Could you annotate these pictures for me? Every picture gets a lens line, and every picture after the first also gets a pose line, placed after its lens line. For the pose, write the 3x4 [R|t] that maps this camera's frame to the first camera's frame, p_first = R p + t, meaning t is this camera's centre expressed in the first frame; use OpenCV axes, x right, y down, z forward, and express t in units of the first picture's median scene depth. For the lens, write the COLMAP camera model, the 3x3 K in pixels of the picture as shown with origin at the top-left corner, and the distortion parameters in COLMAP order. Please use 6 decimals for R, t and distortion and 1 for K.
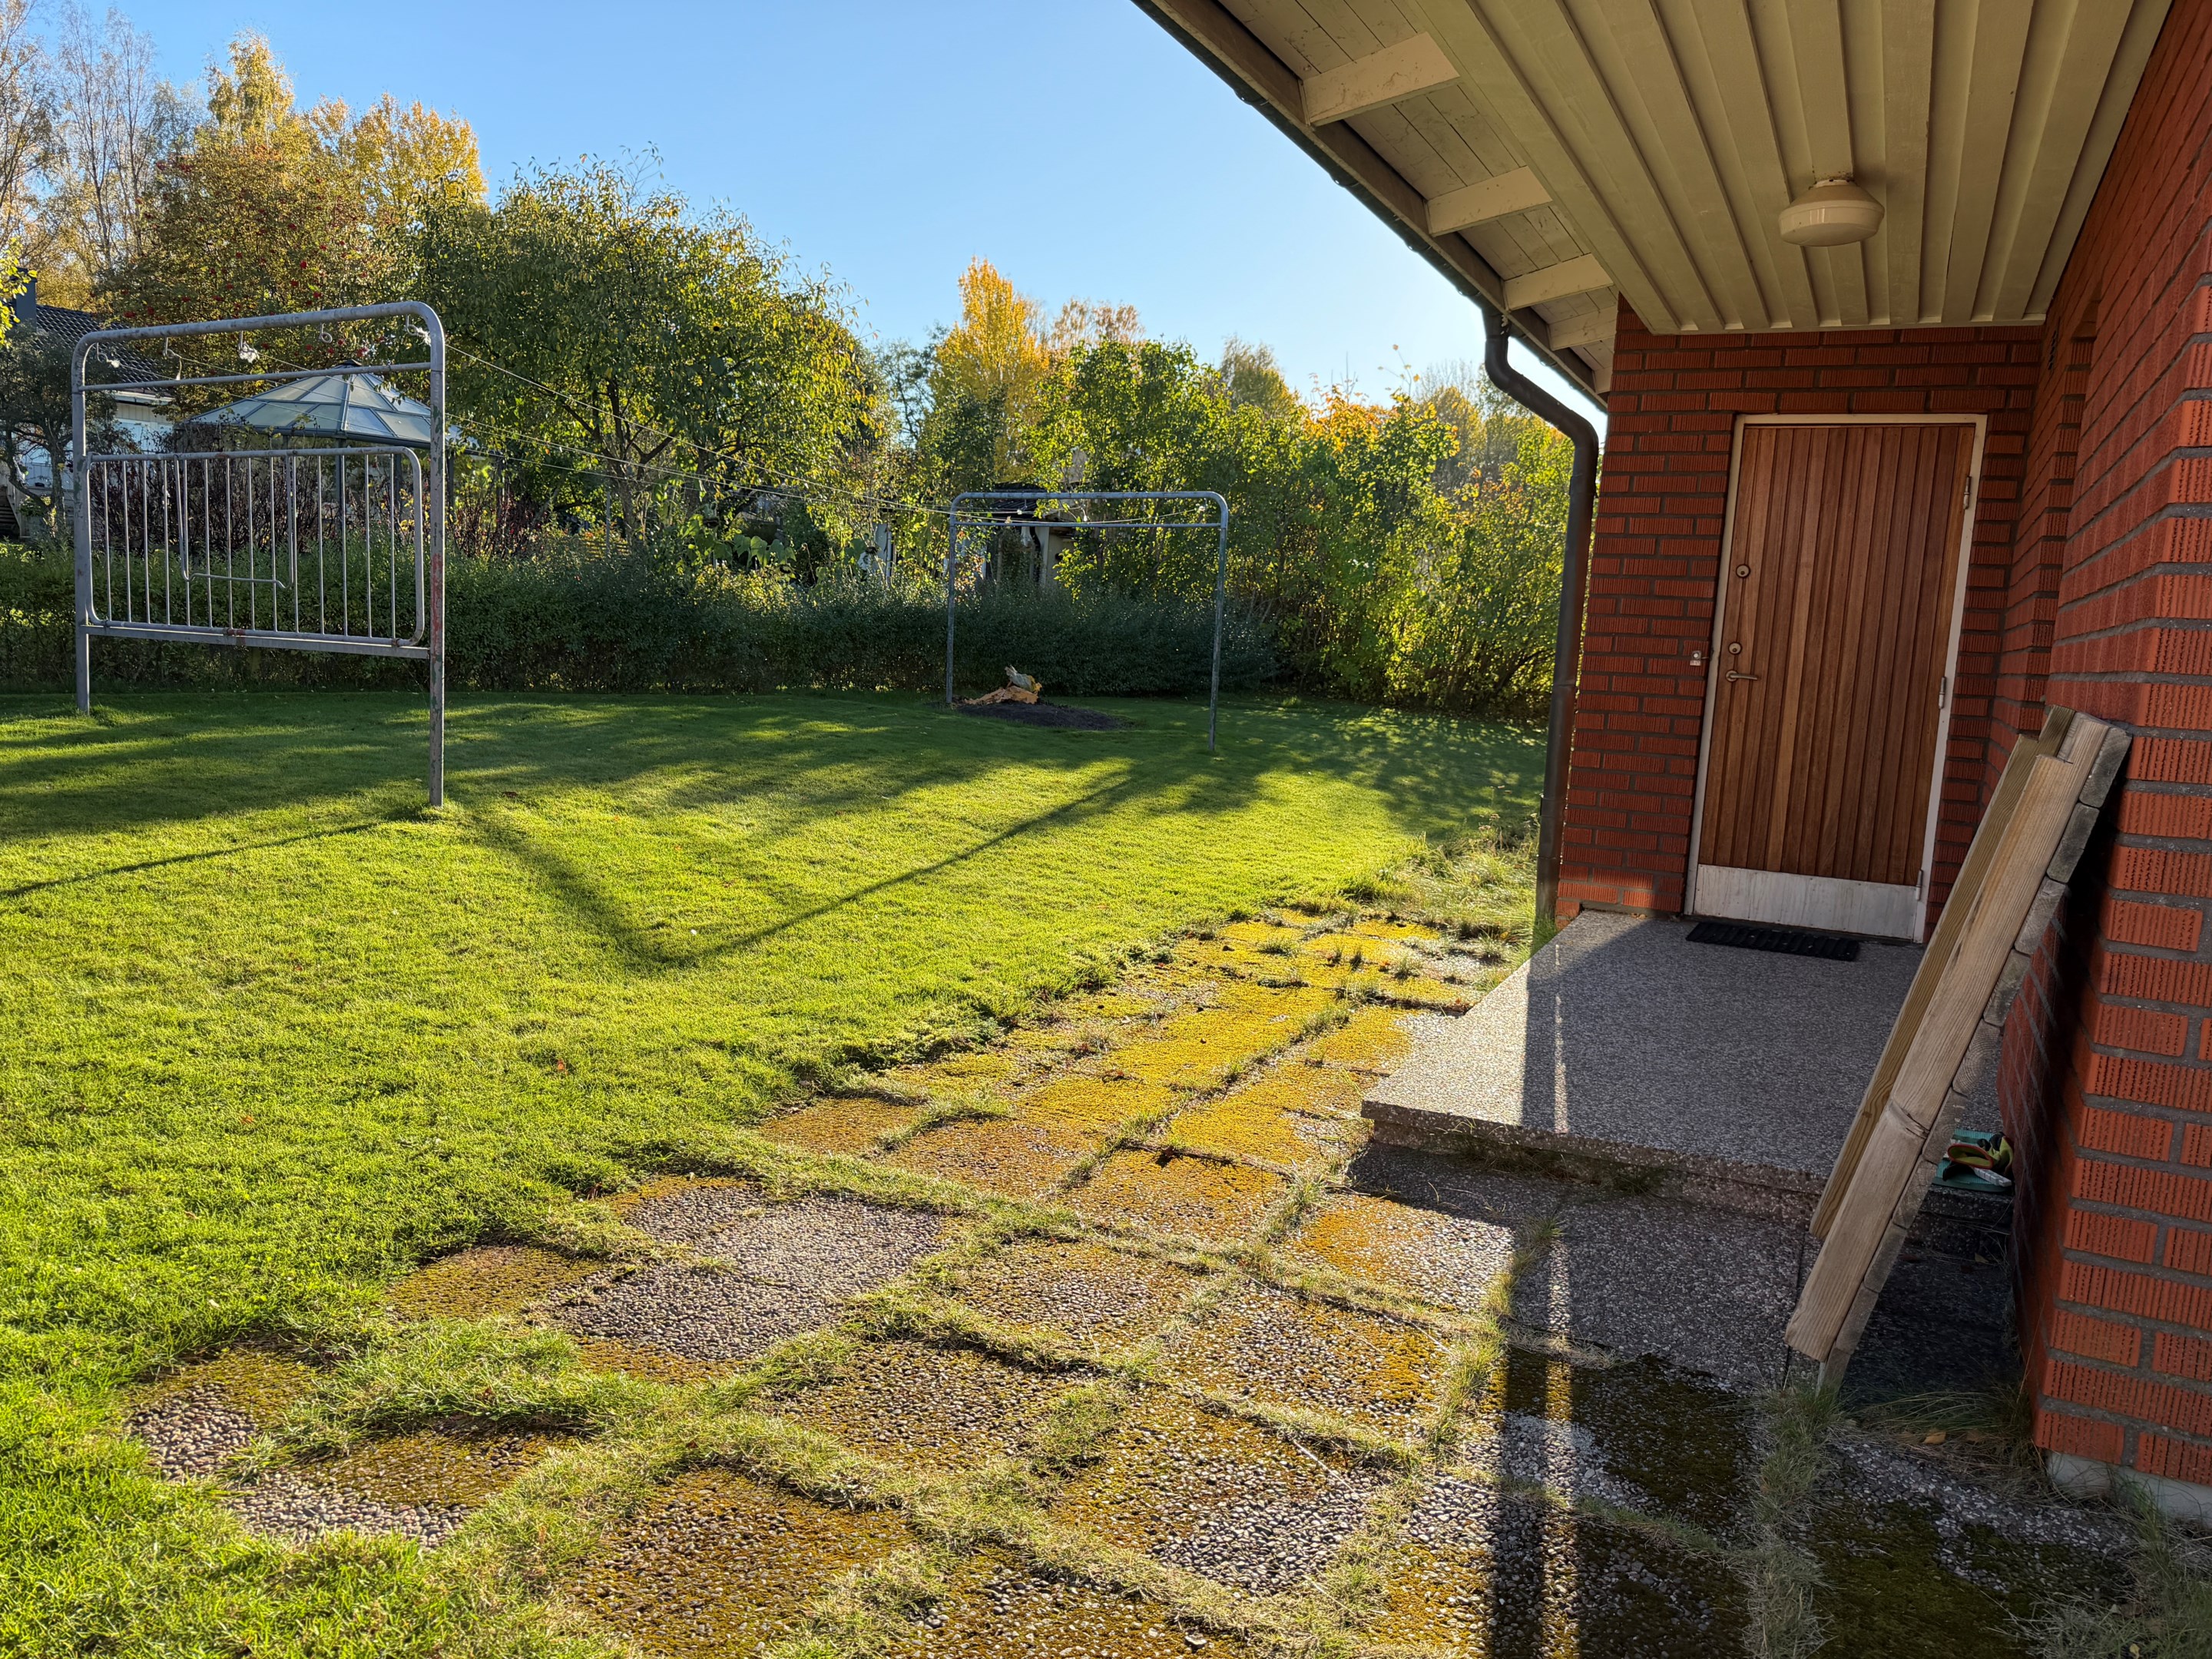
lens RADIAL K [[1535.2, 0, 1103.4], [0, 1535.2, 840.5], [0, 0, 1]] dist [0.162745, -0.294167]
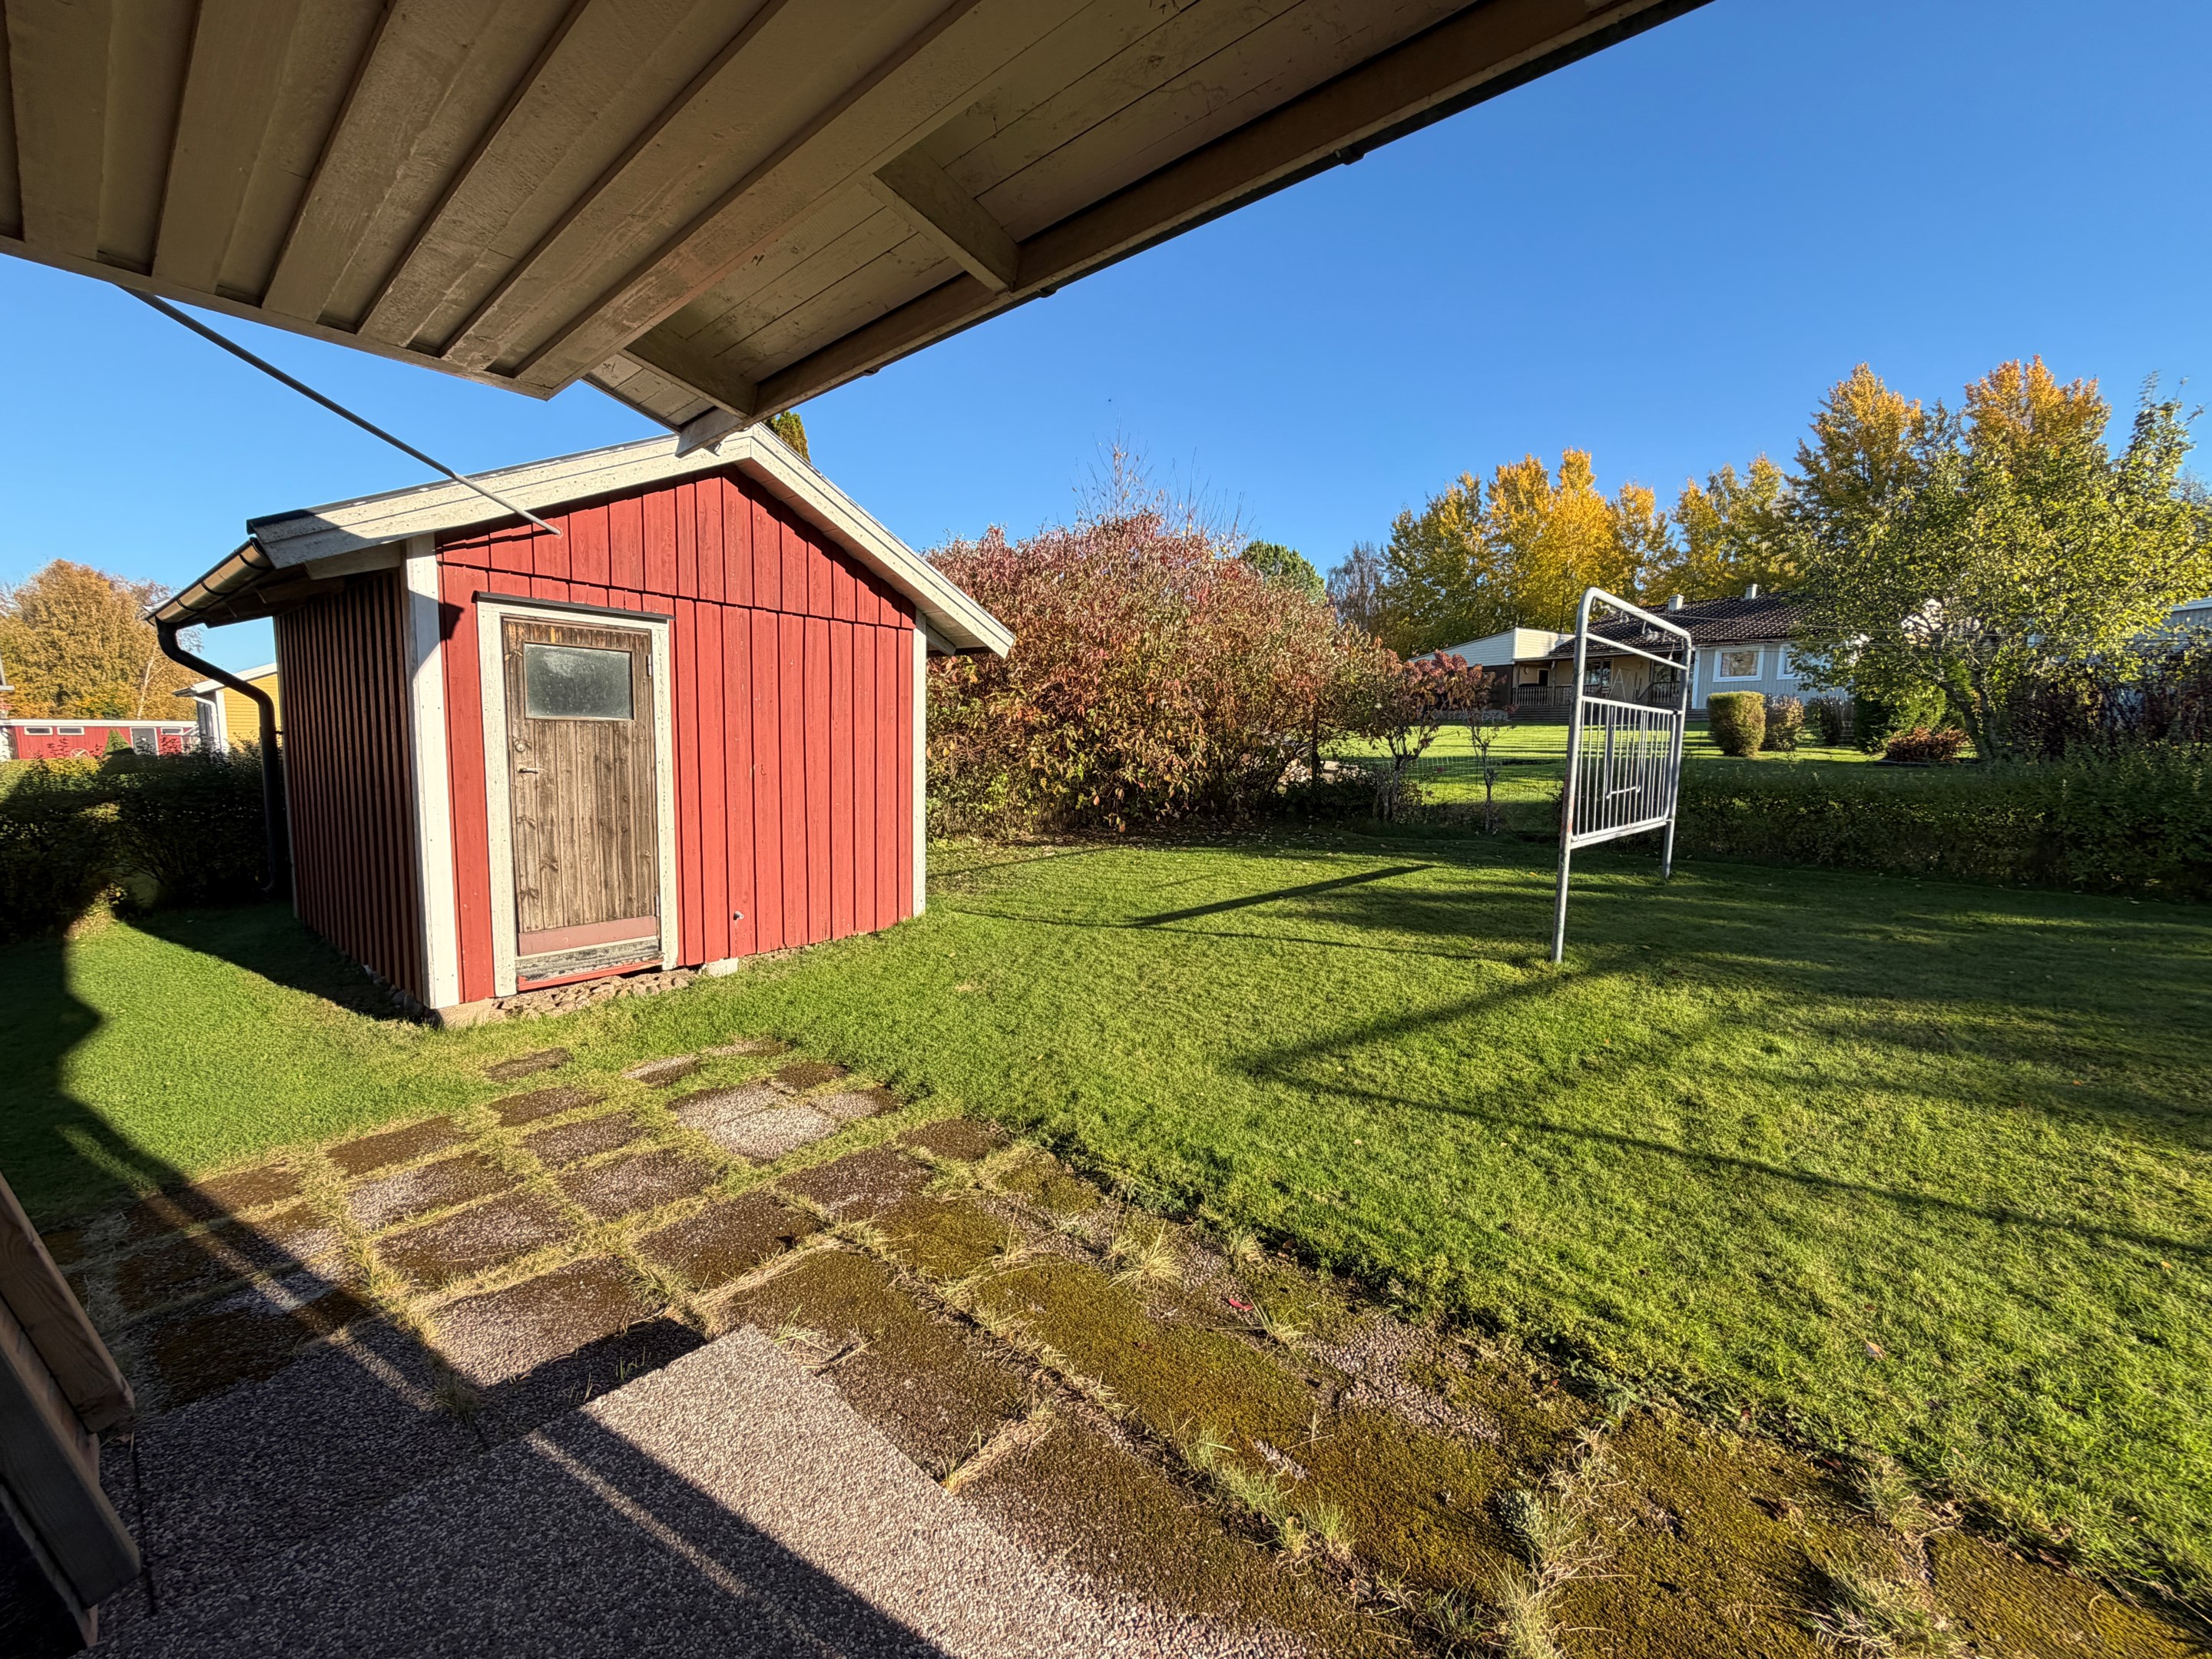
lens RADIAL K [[892.7, 0, 1094.7], [0, 892.7, 834.0], [0, 0, 1]] dist [0.000681, 0.000006]
pose [[-0.246446, 0.049528, -0.967890, 0.672776], [-0.149987, 0.984712, 0.088579, -0.230662], [0.957480, 0.167001, -0.235250, 1.346784]]
